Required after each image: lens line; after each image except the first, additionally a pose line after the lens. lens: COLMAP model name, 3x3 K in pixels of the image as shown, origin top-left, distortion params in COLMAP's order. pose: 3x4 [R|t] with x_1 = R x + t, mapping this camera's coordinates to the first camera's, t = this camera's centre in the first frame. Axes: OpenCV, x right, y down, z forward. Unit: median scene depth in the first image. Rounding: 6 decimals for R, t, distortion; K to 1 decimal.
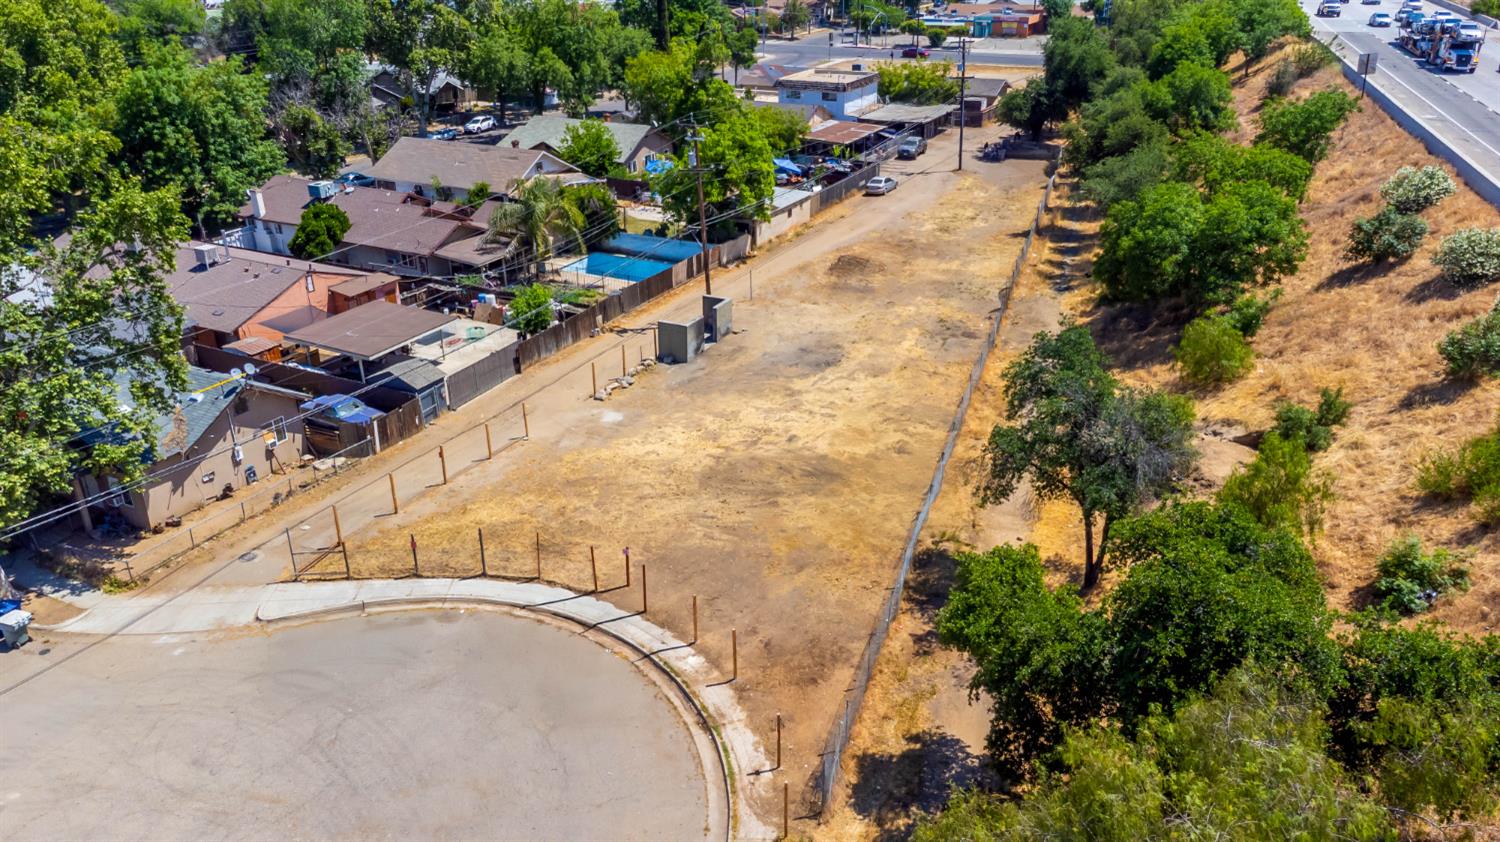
lens RADIAL K [[1143.7, 0, 741.0], [0, 1143.7, 417.9], [0, 0, 1]] dist [0.003538, 0.146312]
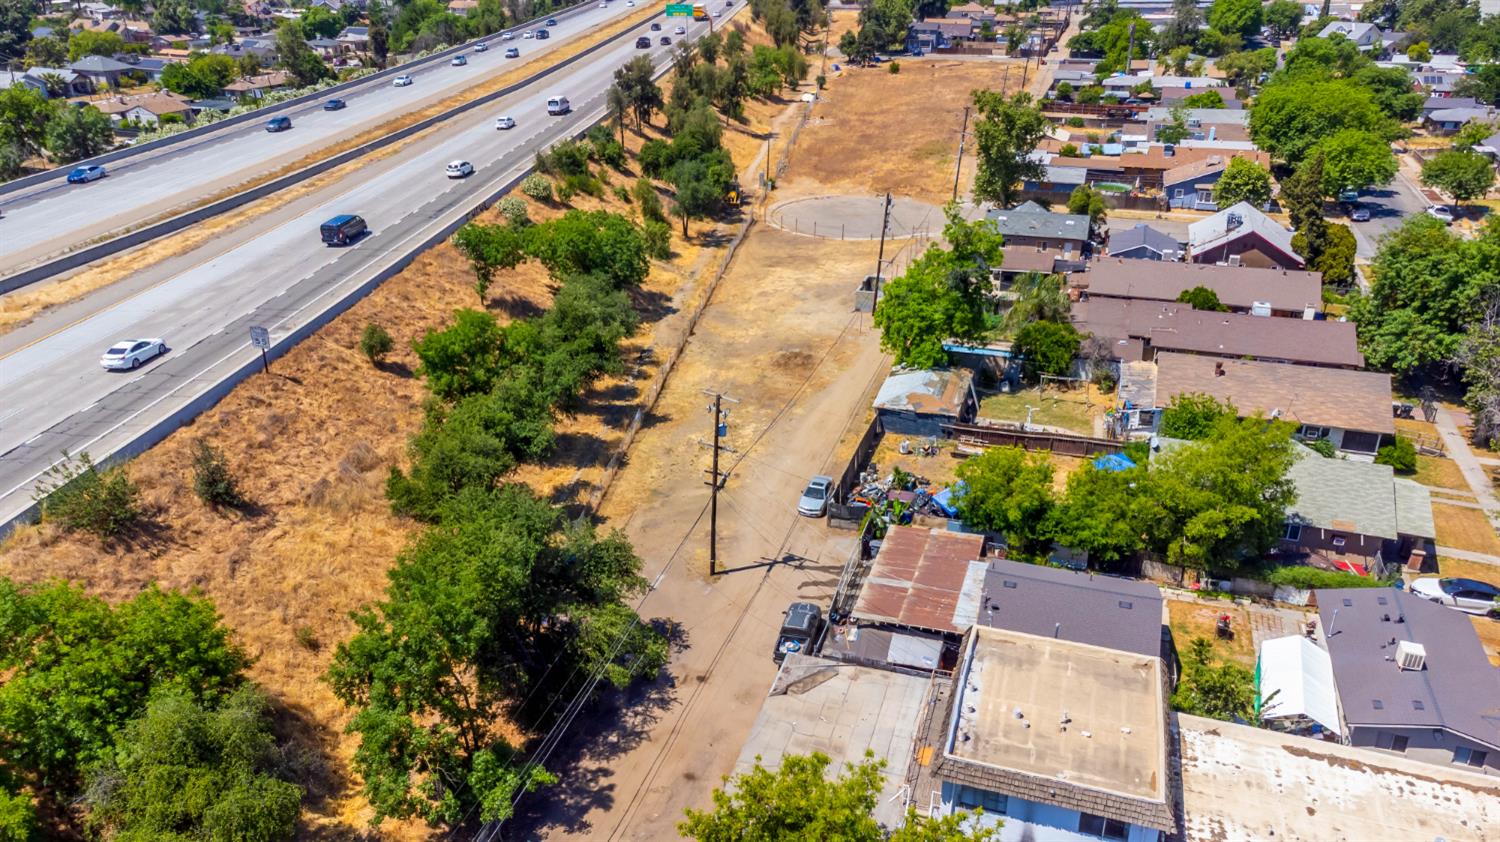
lens RADIAL K [[1143.7, 0, 741.0], [0, 1143.7, 417.9], [0, 0, 1]] dist [0.003538, 0.146312]
pose [[-0.982342, 0.074959, -0.171424, 0.421500], [-0.076024, 0.677264, 0.731801, -1.128821], [0.170954, 0.731911, -0.659606, 2.056822]]
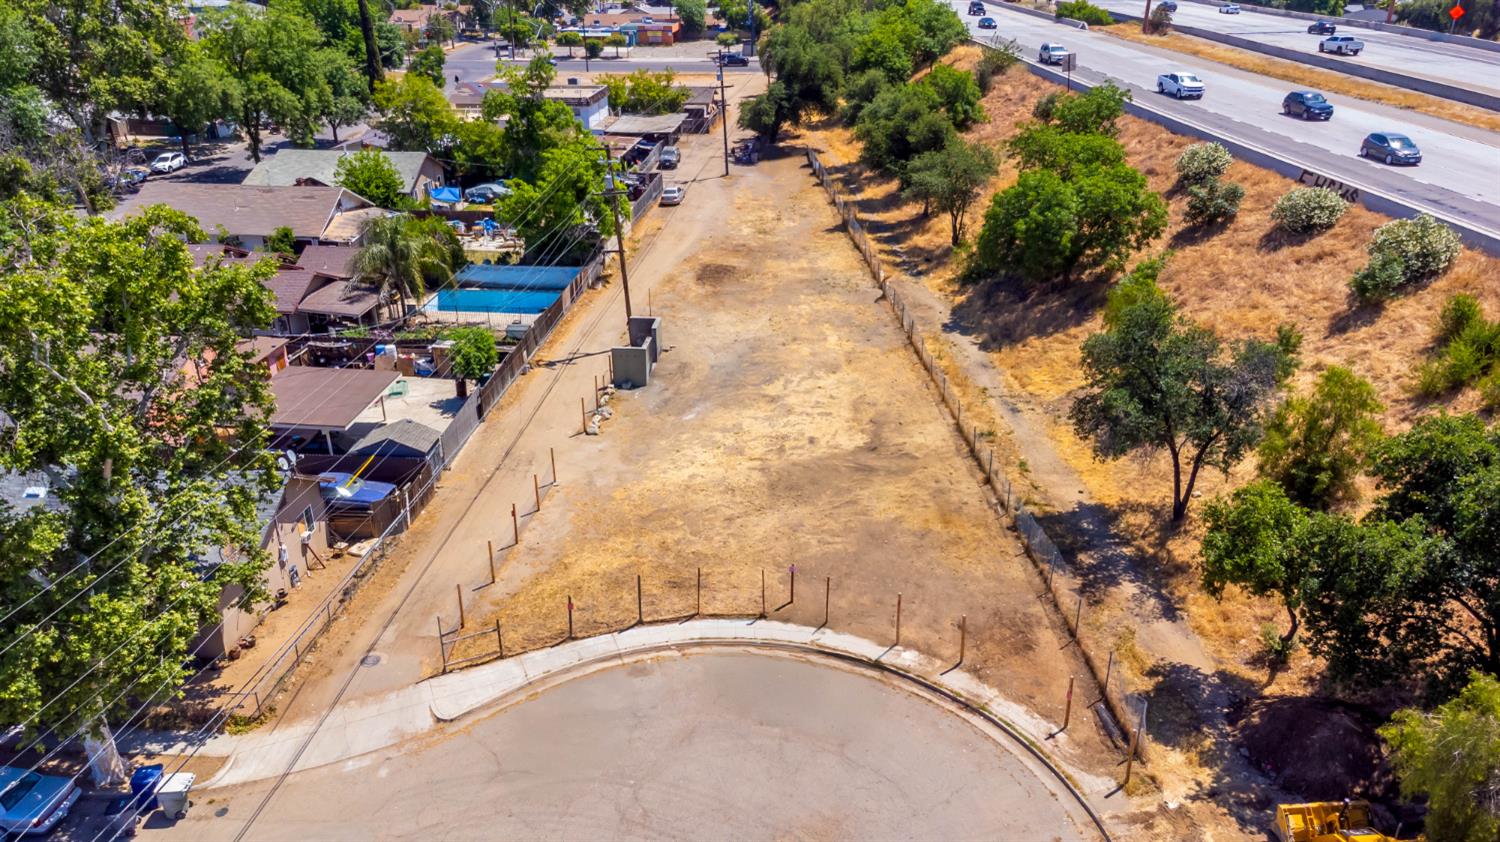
lens RADIAL K [[1128.6, 0, 750.0], [0, 1128.6, 421.0], [0, 0, 1]] dist [0.063075, 0.004104]
pose [[0.927764, -0.151623, 0.340977, -0.266946], [0.152076, 0.988038, 0.025568, -0.025670], [-0.340775, 0.028133, 0.939724, 0.037154]]
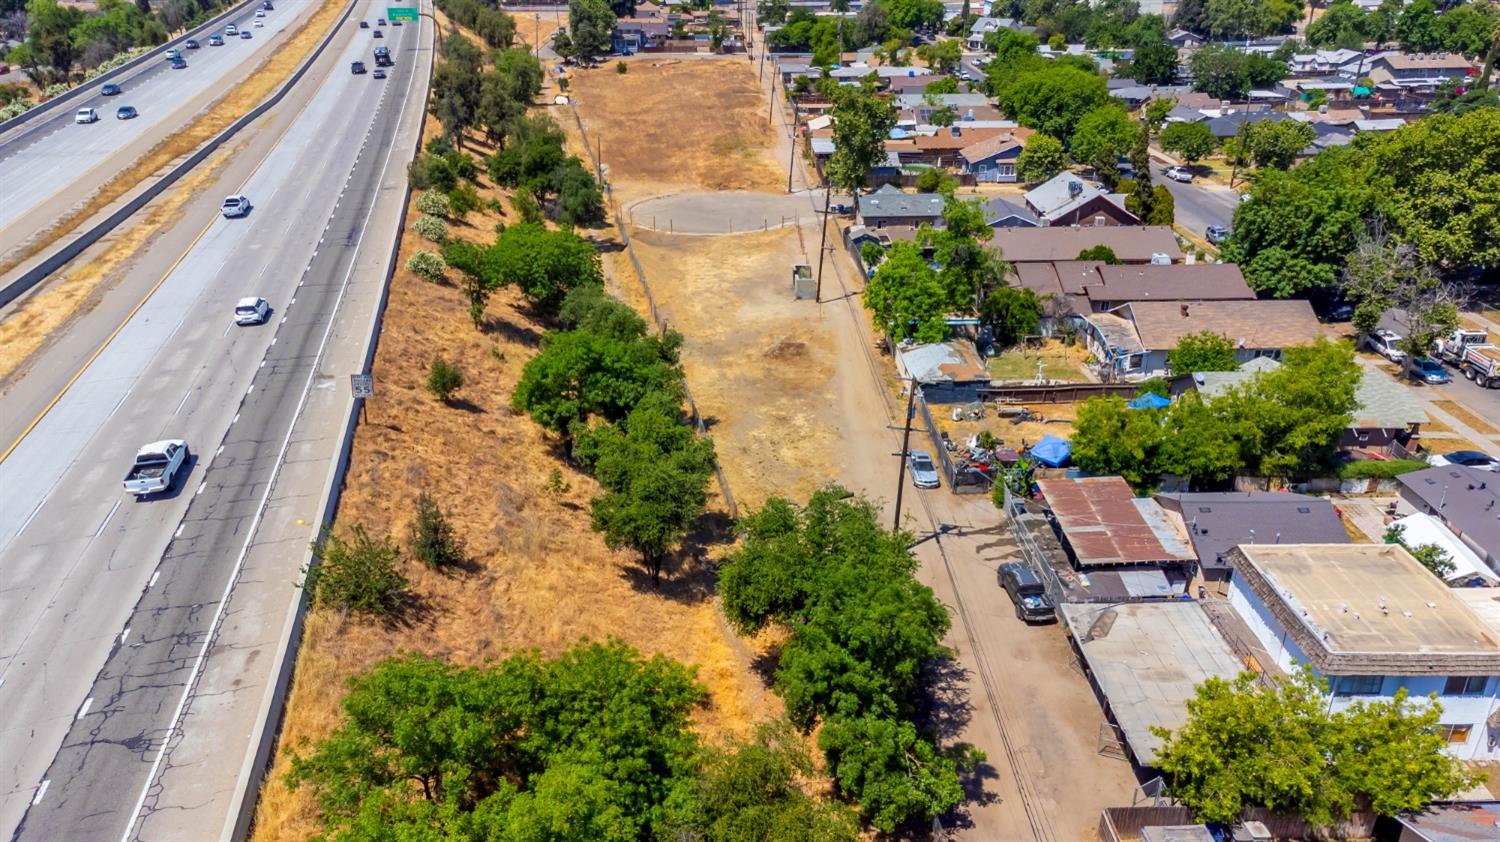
lens RADIAL K [[1143.7, 0, 741.0], [0, 1143.7, 417.9], [0, 0, 1]] dist [0.003538, 0.146312]
pose [[-0.858896, 0.203286, -0.470077, 0.864169], [-0.209747, 0.697726, 0.684970, -1.066992], [0.467230, 0.686916, -0.556635, 1.918852]]
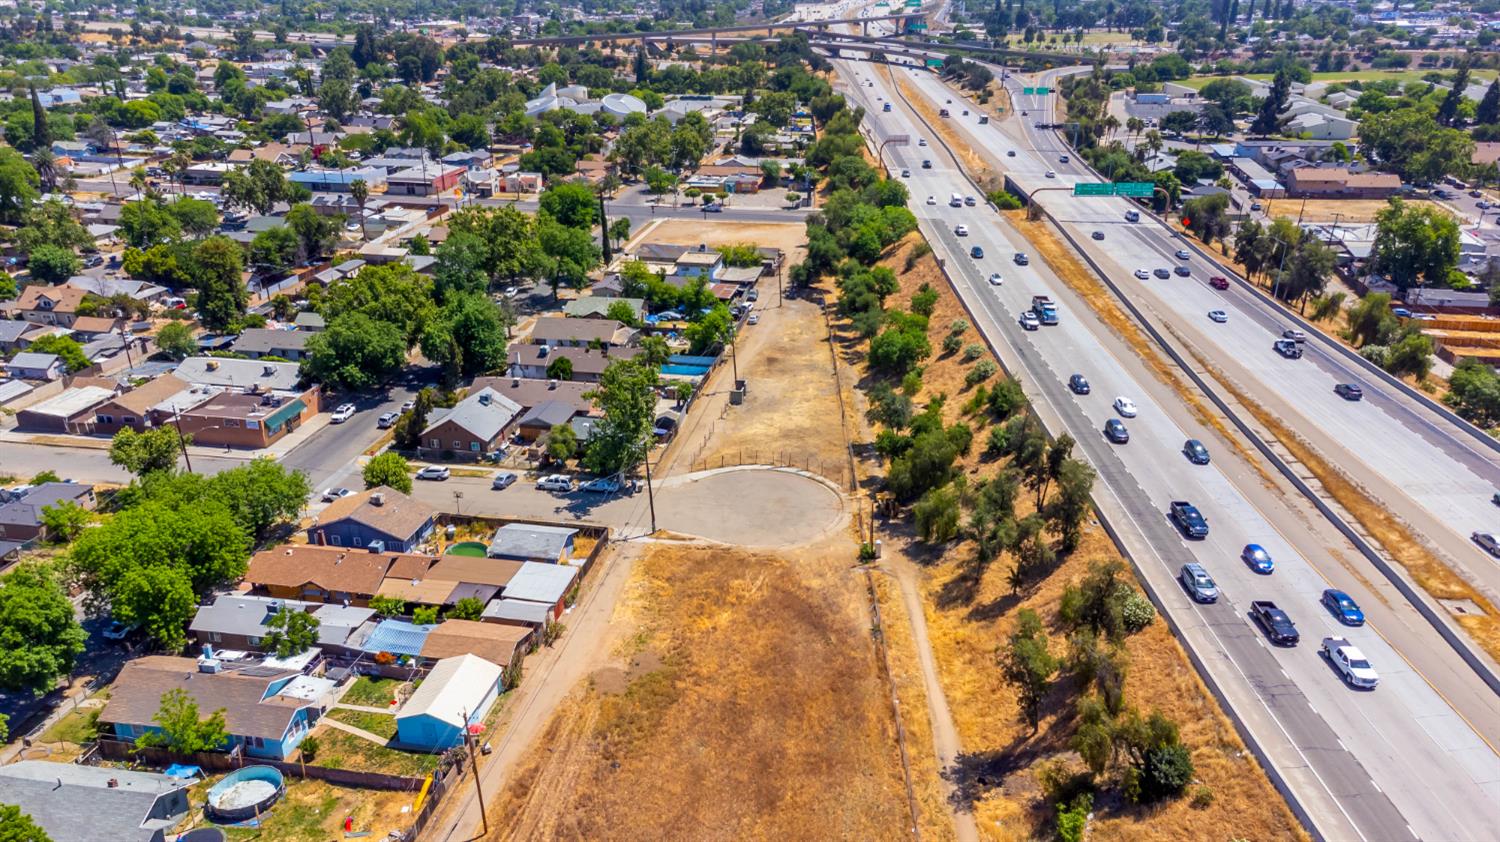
lens RADIAL K [[1143.7, 0, 741.0], [0, 1143.7, 417.9], [0, 0, 1]] dist [0.003538, 0.146312]
pose [[0.955157, -0.106933, 0.276115, -0.739164], [0.117229, 0.992883, -0.021007, 0.040273], [-0.271904, 0.052434, 0.960895, -1.533707]]
